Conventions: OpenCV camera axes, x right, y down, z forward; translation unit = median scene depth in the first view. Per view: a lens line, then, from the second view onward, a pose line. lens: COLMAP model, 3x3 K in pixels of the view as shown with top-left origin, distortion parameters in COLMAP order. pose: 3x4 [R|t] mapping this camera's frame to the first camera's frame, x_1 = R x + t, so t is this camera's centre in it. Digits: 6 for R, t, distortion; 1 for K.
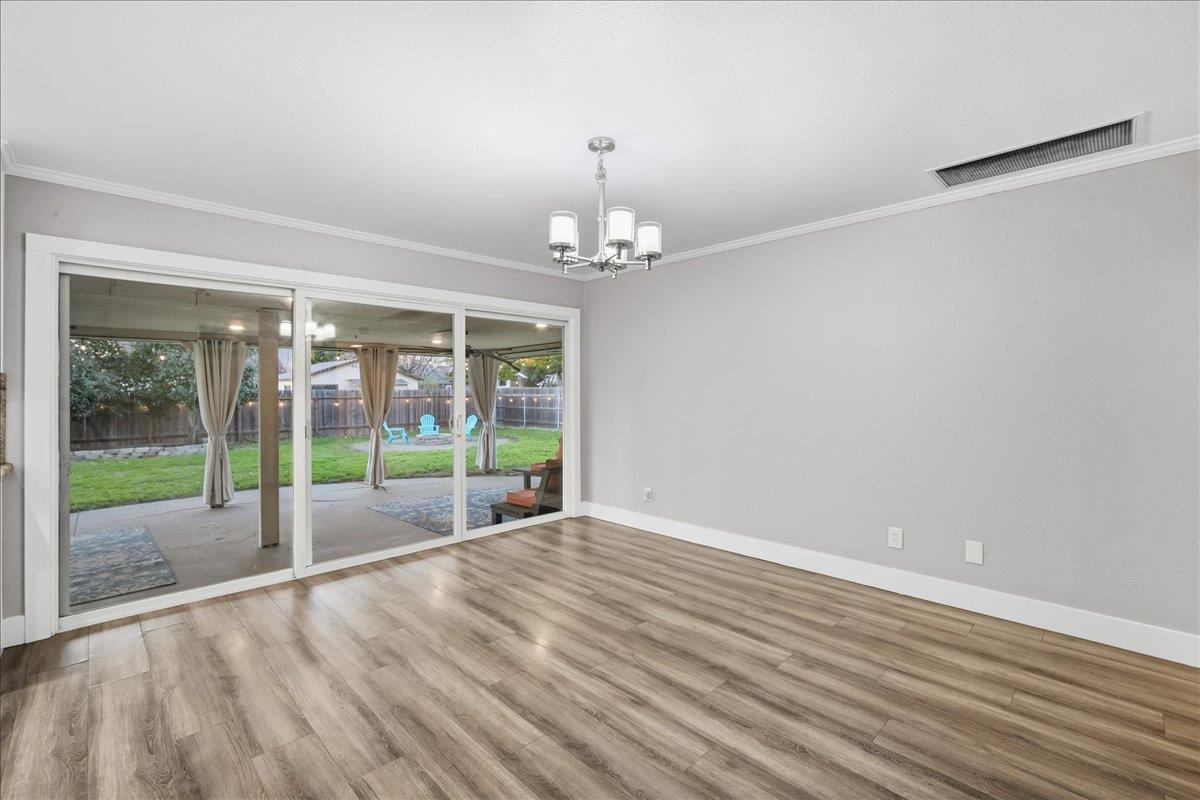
lens RADIAL K [[536.9, 0, 607.9], [0, 536.9, 396.6], [0, 0, 1]] dist [0.003874, 0.000583]
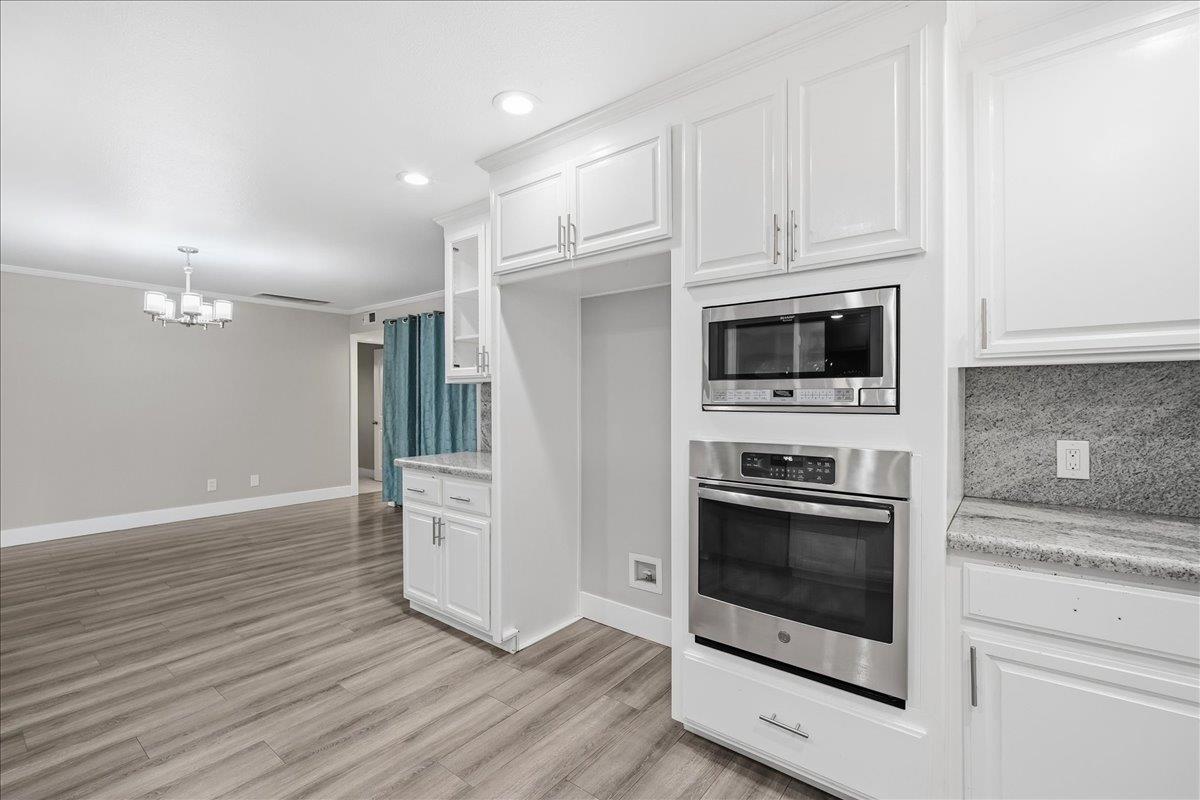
lens RADIAL K [[536.9, 0, 598.3], [0, 536.9, 399.5], [0, 0, 1]] dist [0.003874, 0.000583]
pose [[-0.133769, 0.001631, 0.991011, -1.825466], [0.004442, 0.999990, -0.001046, -0.021544], [-0.991003, 0.004262, -0.133774, -0.057103]]
